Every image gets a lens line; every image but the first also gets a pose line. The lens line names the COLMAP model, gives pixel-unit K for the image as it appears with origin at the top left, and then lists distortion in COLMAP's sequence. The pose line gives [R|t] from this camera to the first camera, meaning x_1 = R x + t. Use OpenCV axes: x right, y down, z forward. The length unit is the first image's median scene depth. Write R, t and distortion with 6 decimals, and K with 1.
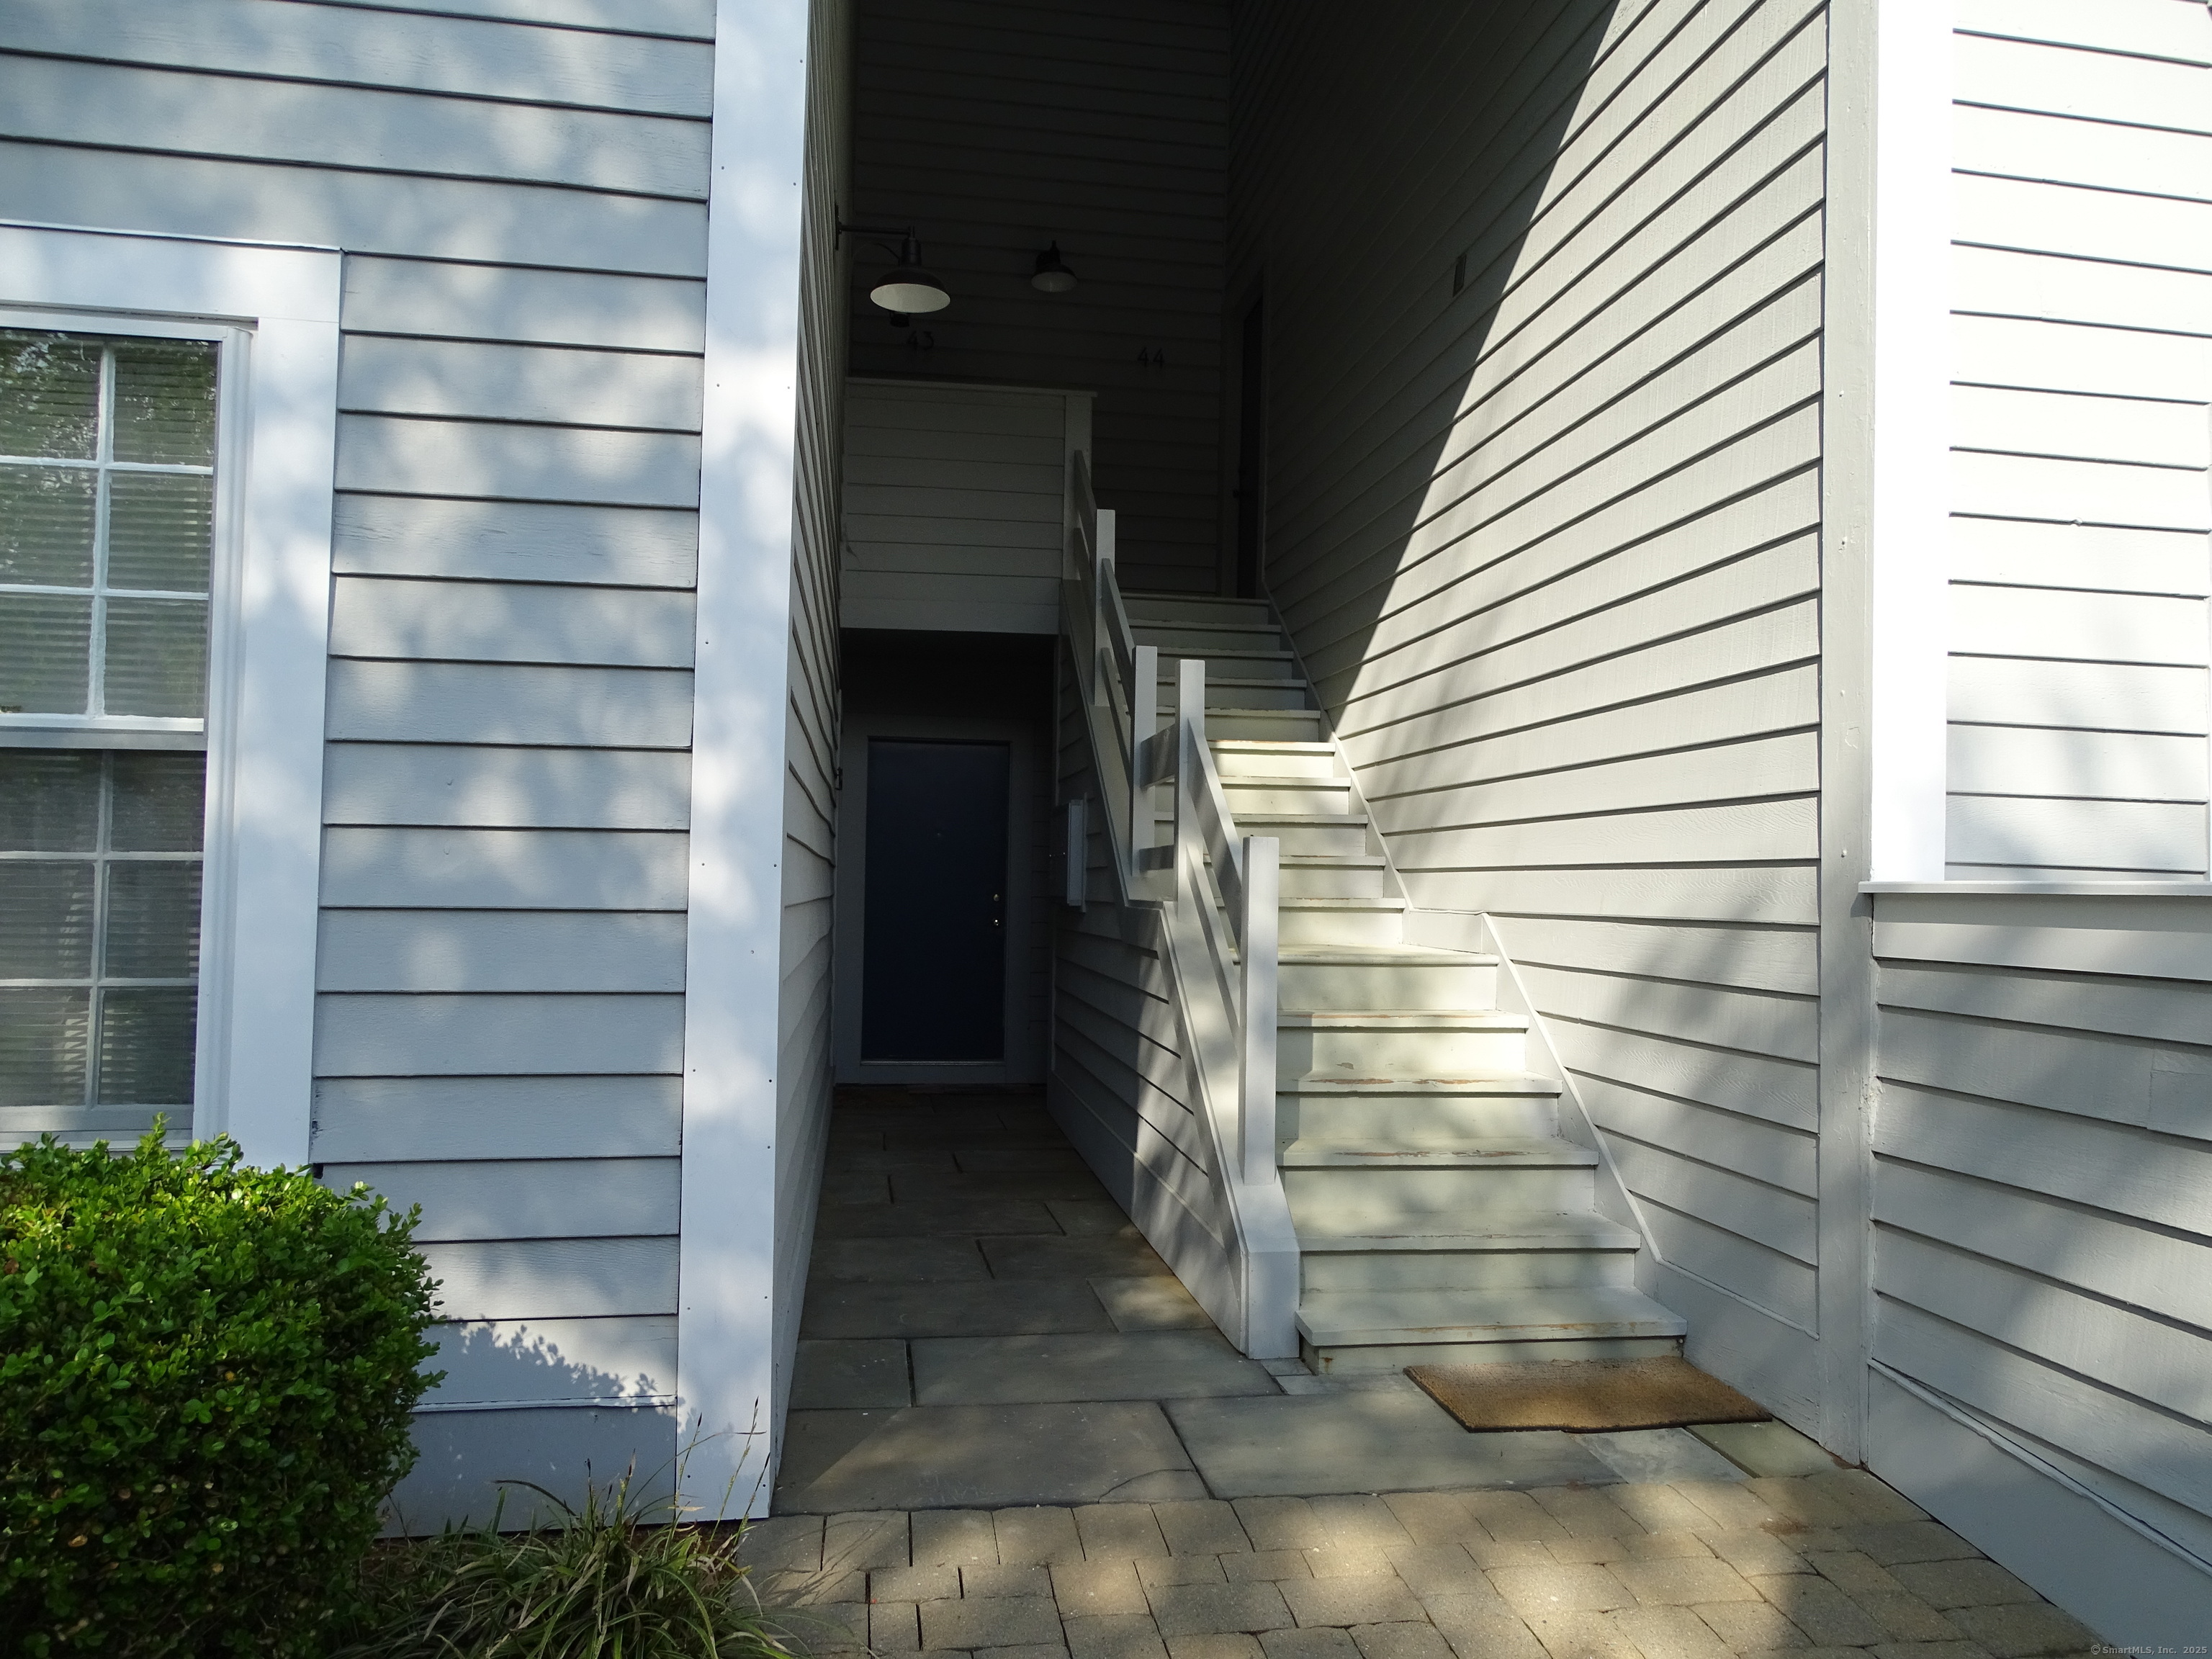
lens RADIAL K [[1580.2, 0, 1106.0], [0, 1580.2, 829.5], [0, 0, 1]] dist [0.000743, -0.009181]
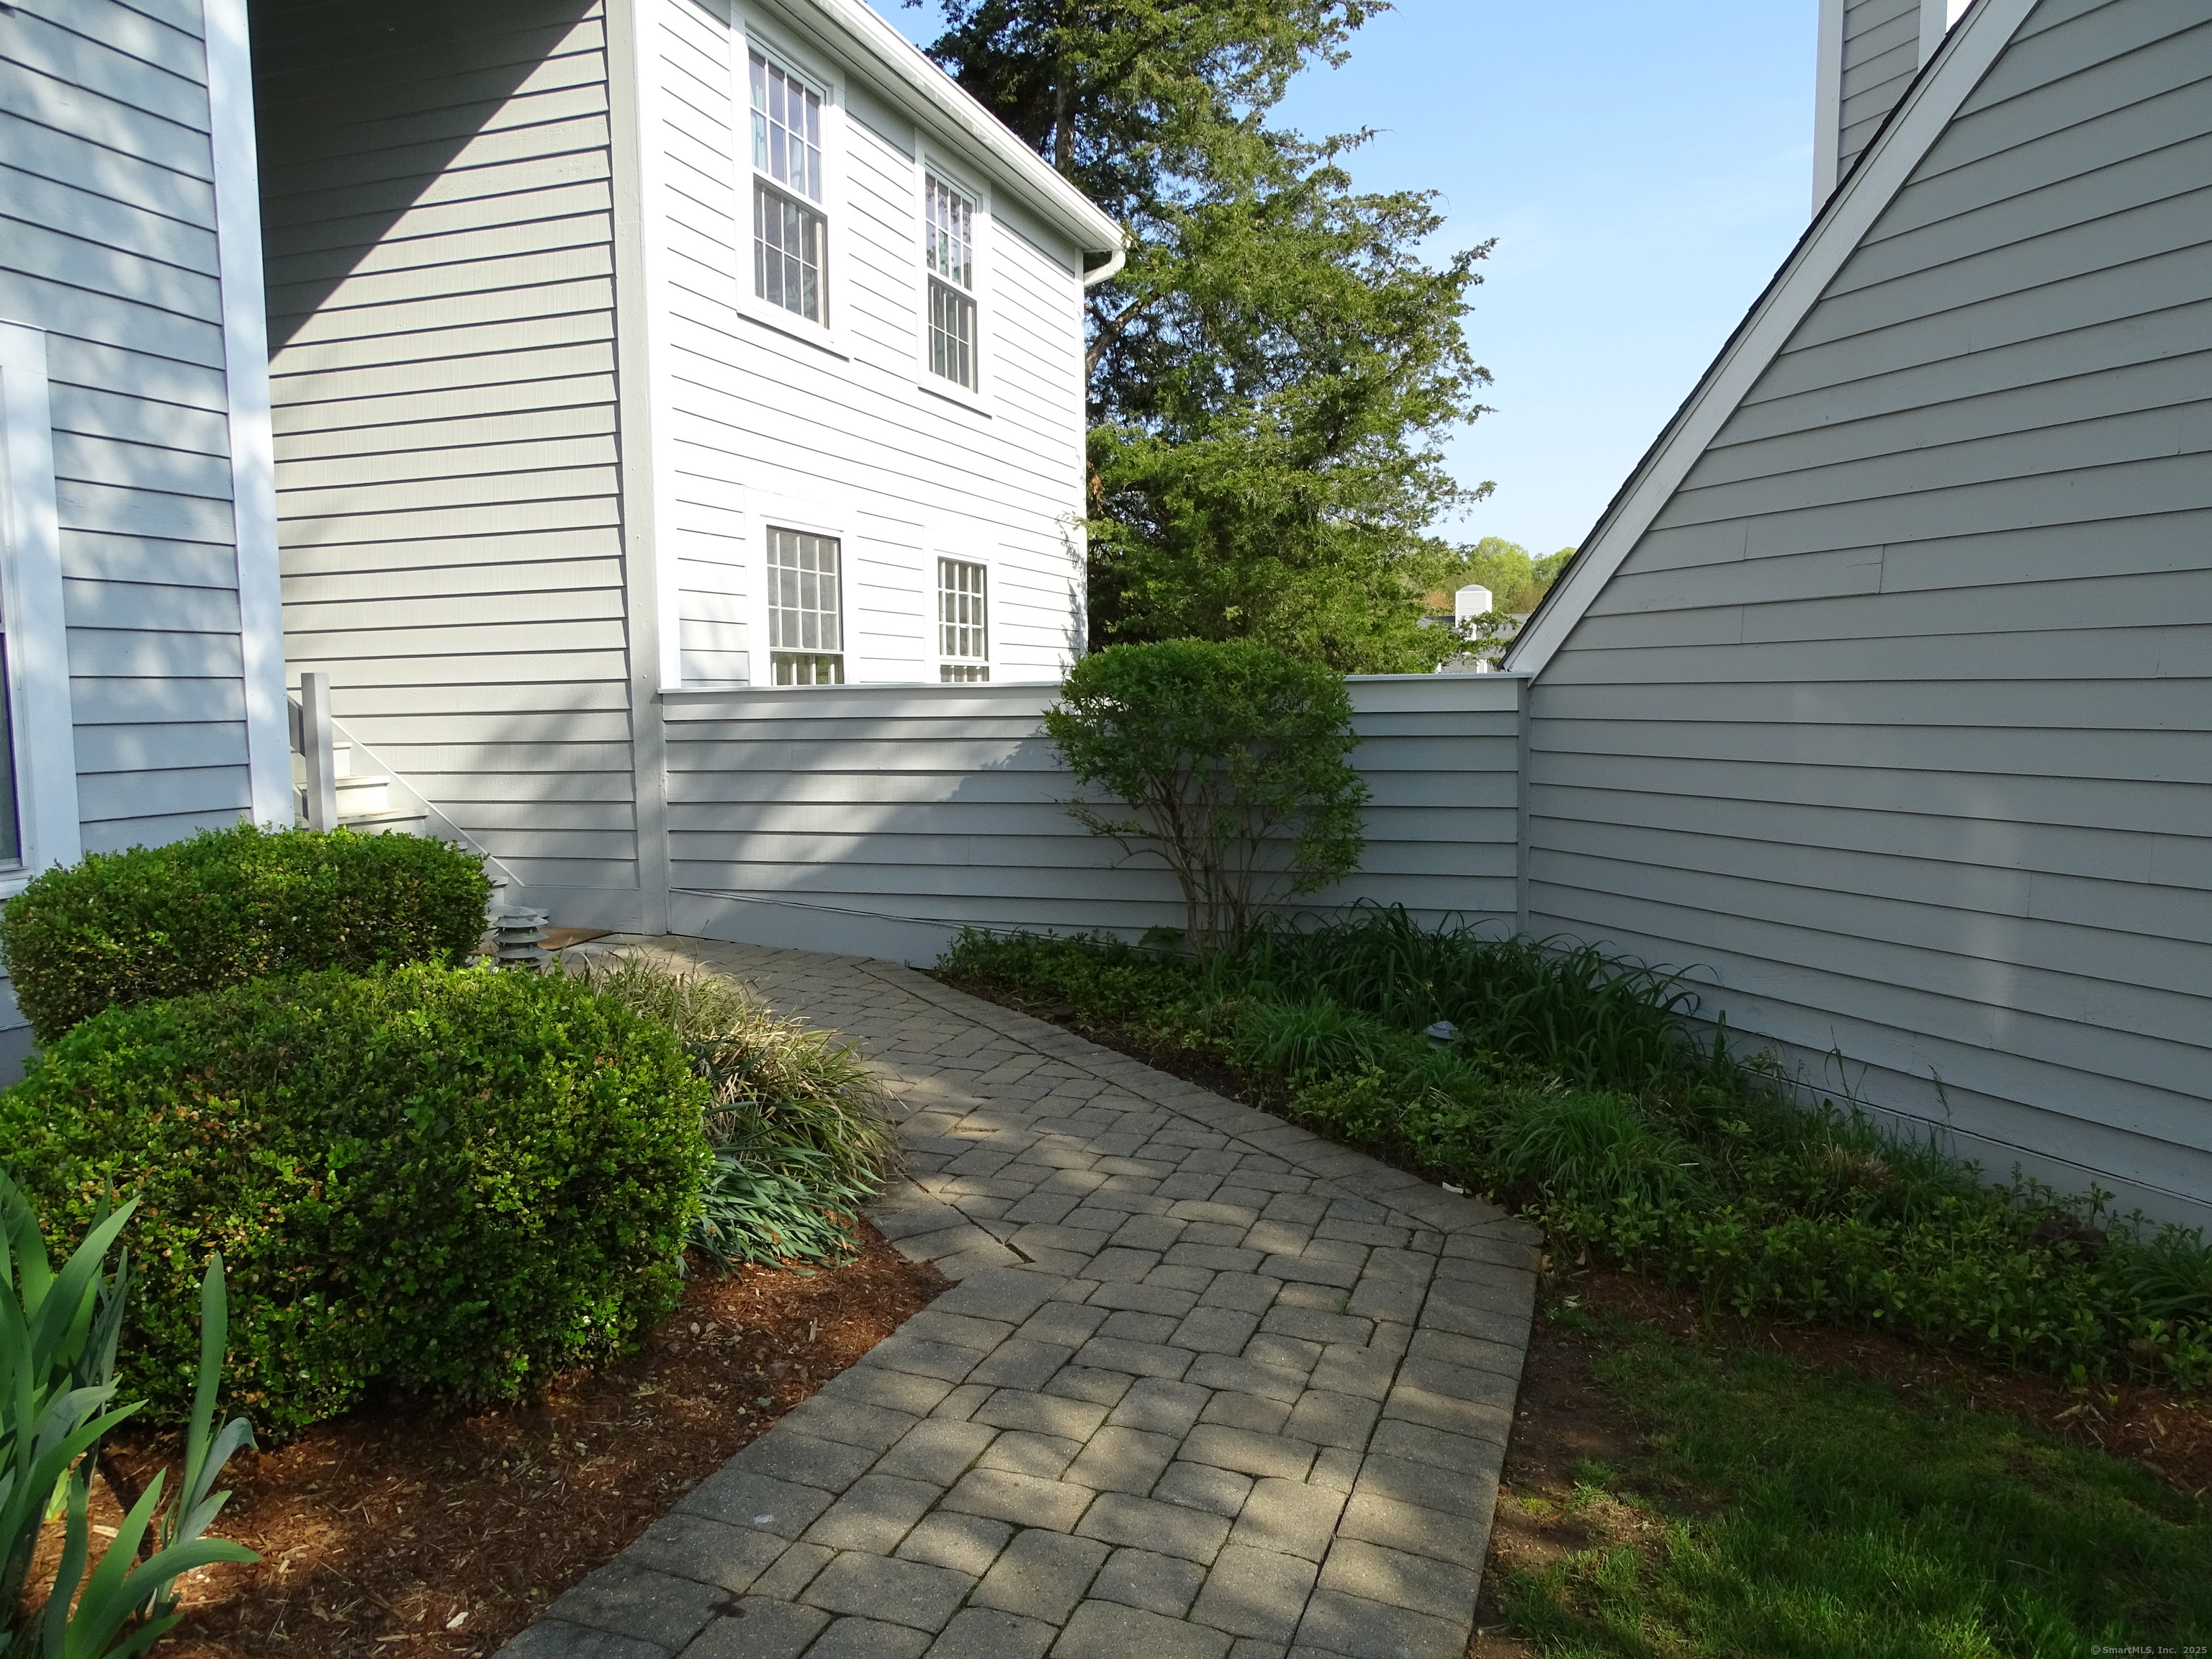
lens RADIAL K [[1569.0, 0, 1106.0], [0, 1569.0, 829.5], [0, 0, 1]] dist [-0.004390, 0.335369]
pose [[0.471935, -0.110279, 0.874709, -1.498588], [0.004060, 0.992407, 0.122928, -0.051362], [-0.881624, -0.054463, 0.468800, -0.821141]]
